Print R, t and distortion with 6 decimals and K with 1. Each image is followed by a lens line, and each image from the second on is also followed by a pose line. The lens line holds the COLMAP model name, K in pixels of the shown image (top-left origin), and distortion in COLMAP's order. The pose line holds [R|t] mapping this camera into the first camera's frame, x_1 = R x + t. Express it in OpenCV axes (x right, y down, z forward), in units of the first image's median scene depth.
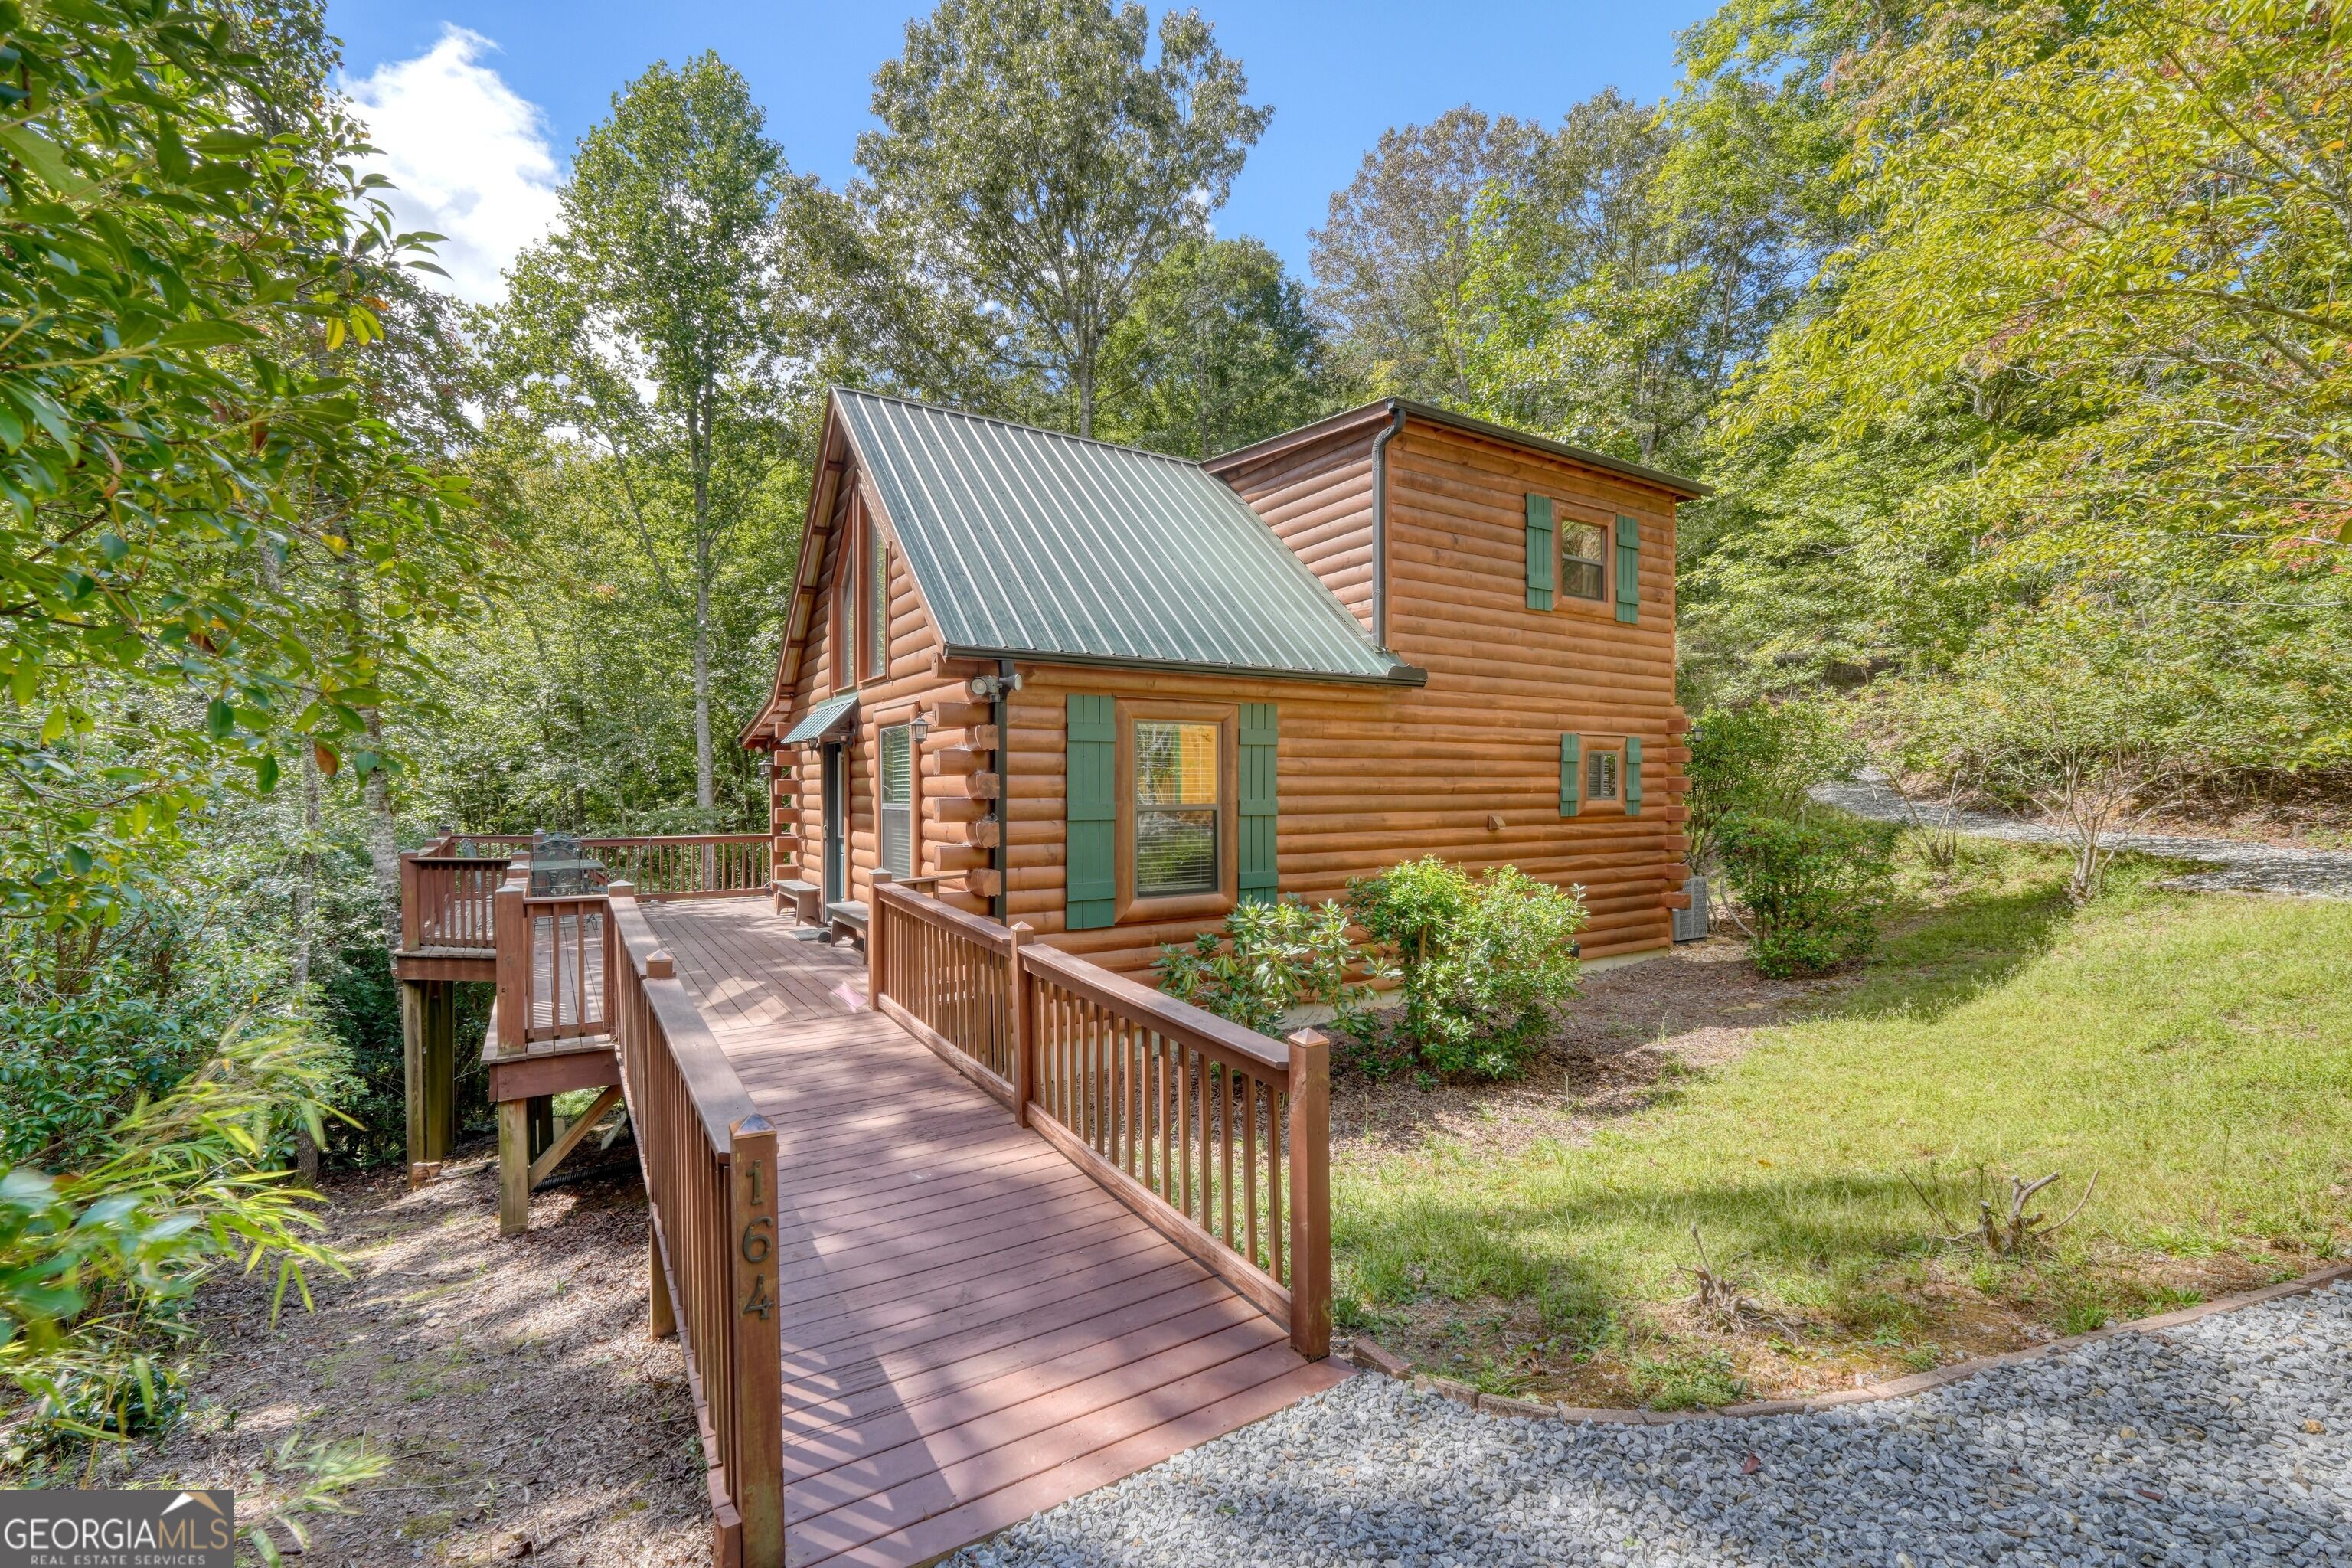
lens RADIAL K [[991.1, 0, 1167.7], [0, 991.1, 788.3], [0, 0, 1]] dist [-0.001173, -0.000221]
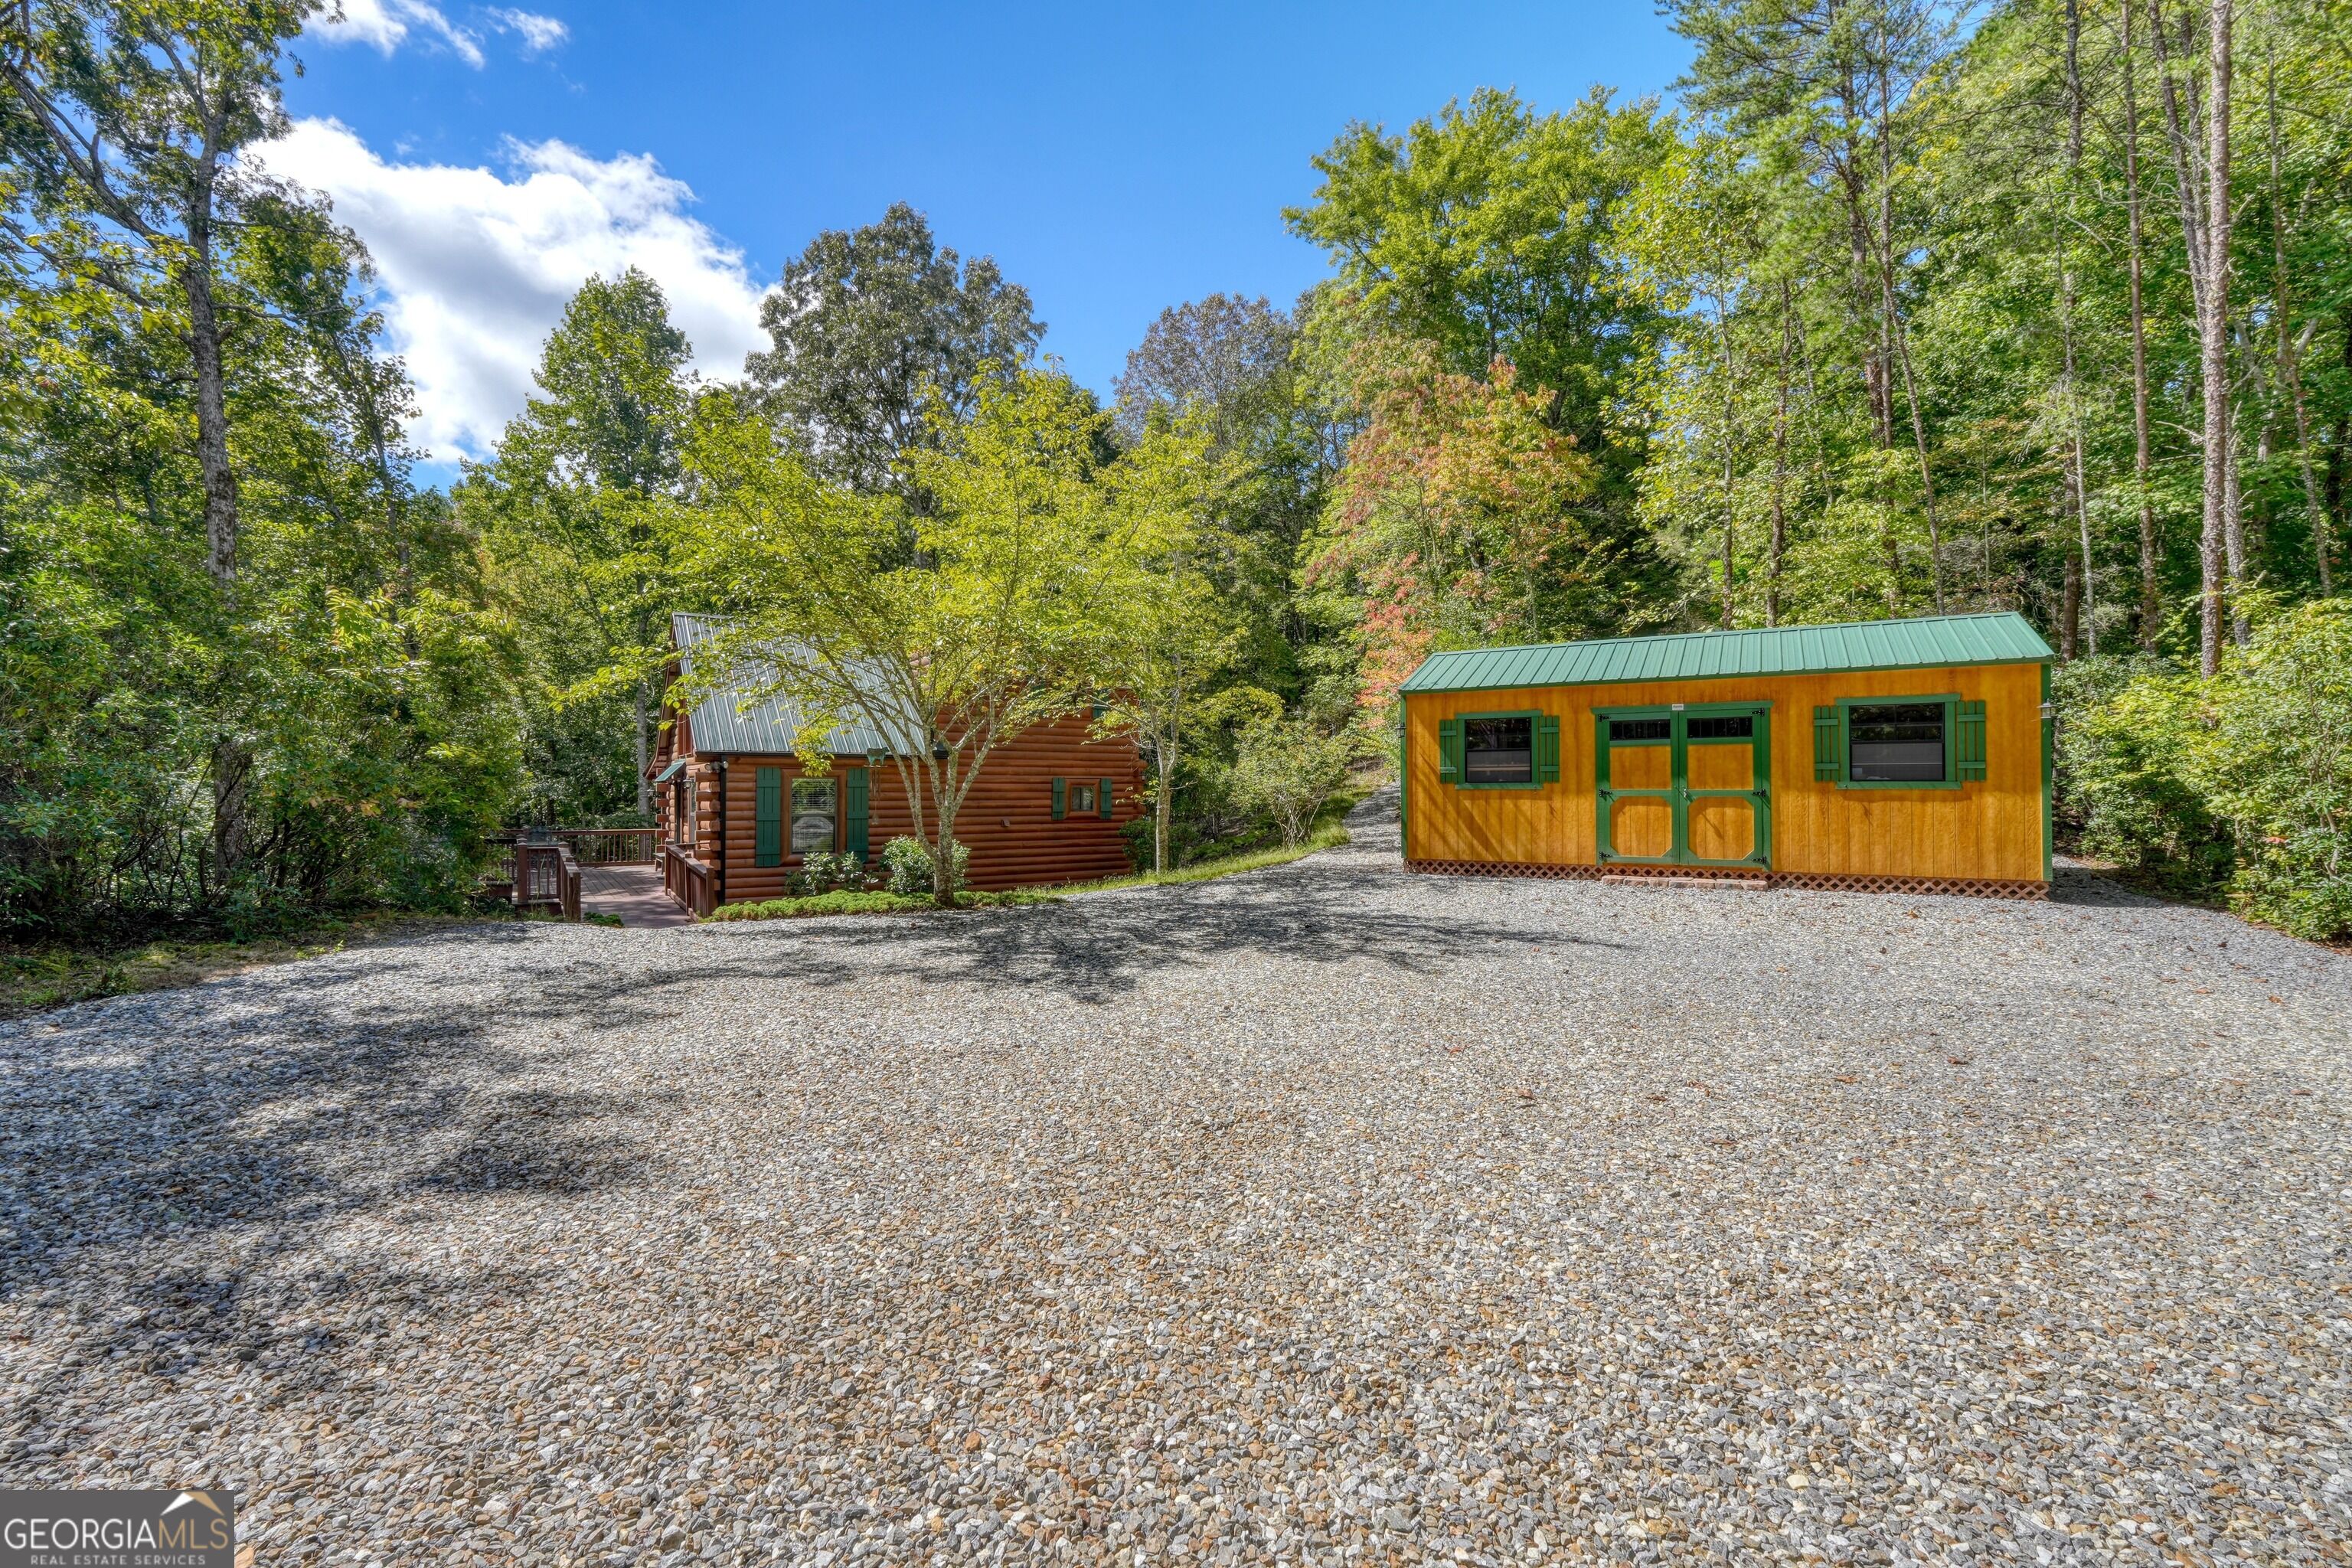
lens RADIAL K [[991.1, 0, 1167.7], [0, 991.1, 788.3], [0, 0, 1]] dist [-0.001173, -0.000221]
pose [[0.999818, 0.003560, 0.018741, 0.279448], [-0.003438, 0.999973, -0.006515, -0.010775], [-0.018764, 0.006449, 0.999803, -0.463084]]
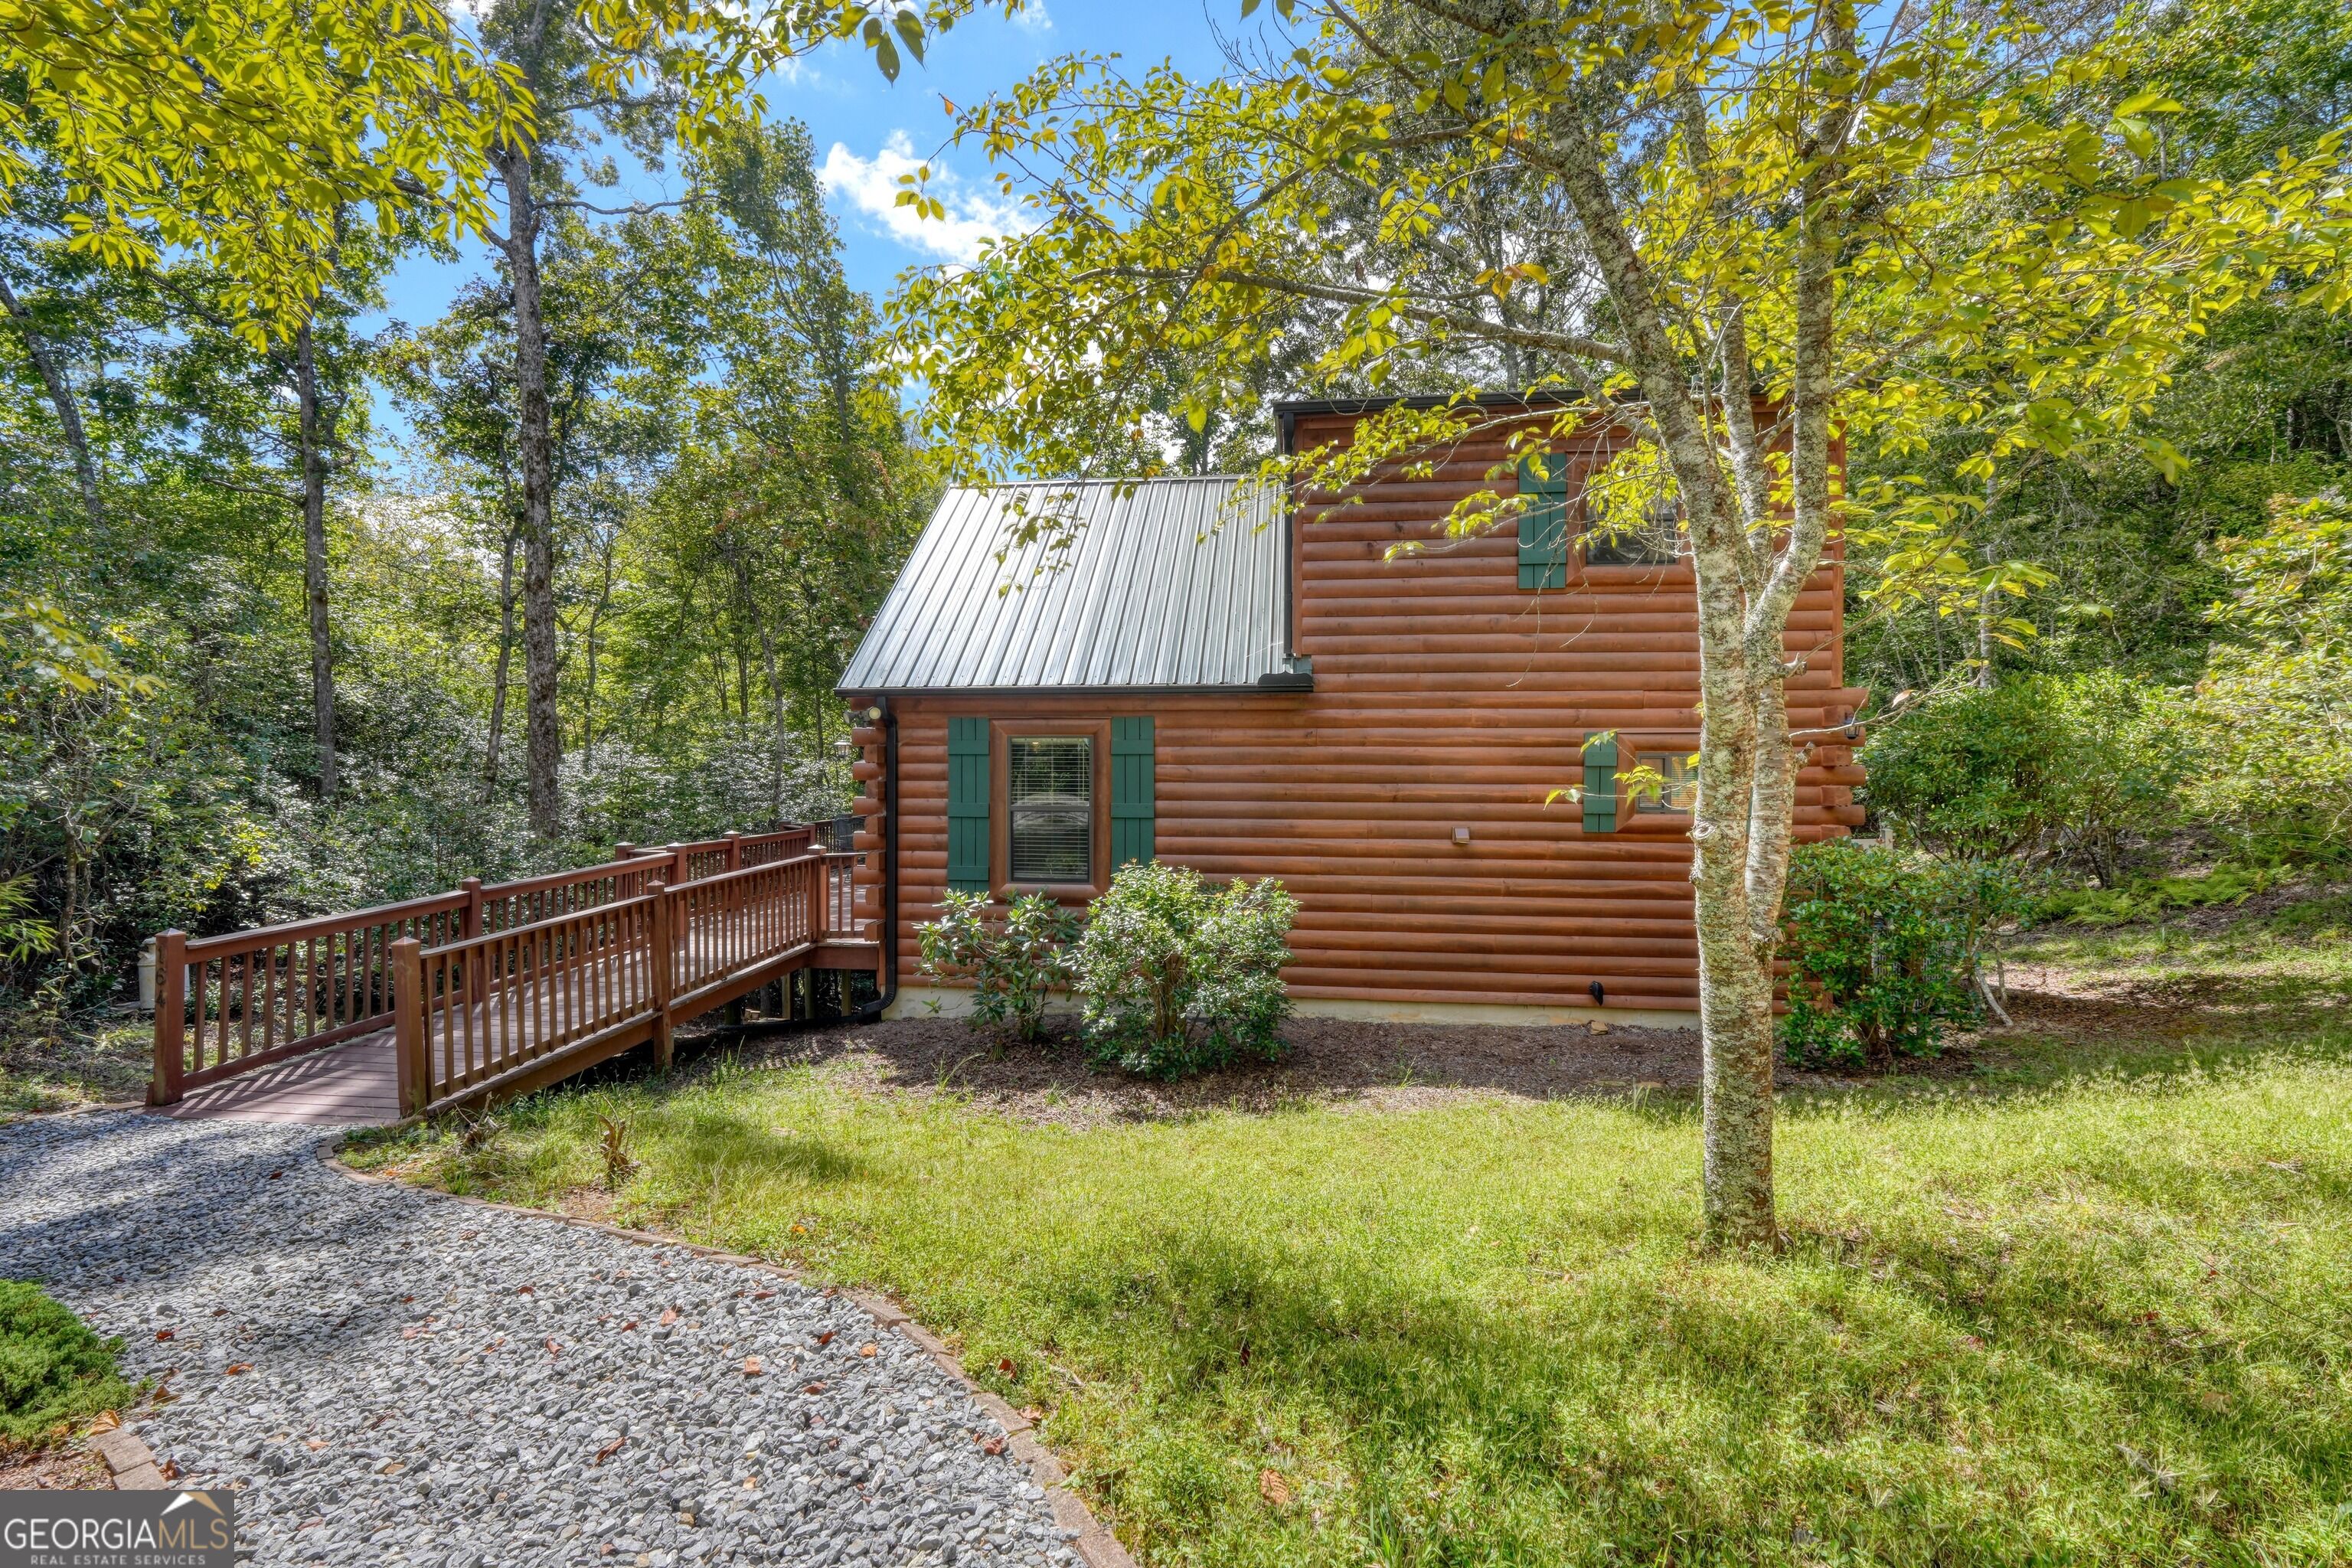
lens RADIAL K [[1008.7, 0, 1148.6], [0, 1008.7, 776.1], [0, 0, 1]] dist [0.021937, -0.000087]
pose [[0.767402, 0.013899, -0.641016, 0.308212], [-0.007902, 0.999894, 0.012220, -0.011954], [0.641118, -0.004312, 0.767431, 0.054282]]
